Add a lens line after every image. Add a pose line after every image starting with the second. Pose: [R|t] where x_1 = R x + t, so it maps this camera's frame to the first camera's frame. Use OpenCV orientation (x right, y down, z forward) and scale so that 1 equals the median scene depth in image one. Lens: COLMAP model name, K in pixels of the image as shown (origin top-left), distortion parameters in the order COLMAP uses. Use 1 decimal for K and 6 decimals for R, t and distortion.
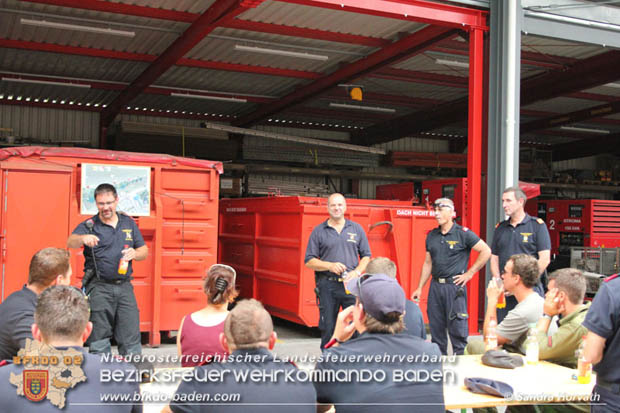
lens RADIAL K [[798.5, 0, 310.1], [0, 798.5, 209.9], [0, 0, 1]] dist [-0.018206, 0.000000]
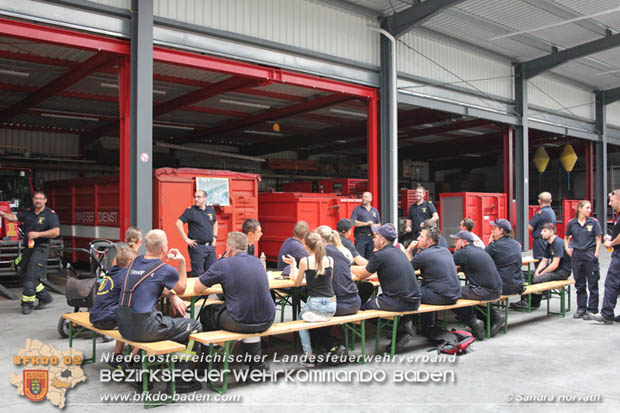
lens RADIAL K [[609.8, 0, 311.0], [0, 609.8, 202.7], [0, 0, 1]] dist [-0.099368, 0.000000]
pose [[0.952472, -0.024249, 0.303659, -0.418224], [0.020566, 0.999671, 0.015320, -0.015408], [-0.303930, -0.008347, 0.952658, -0.335002]]
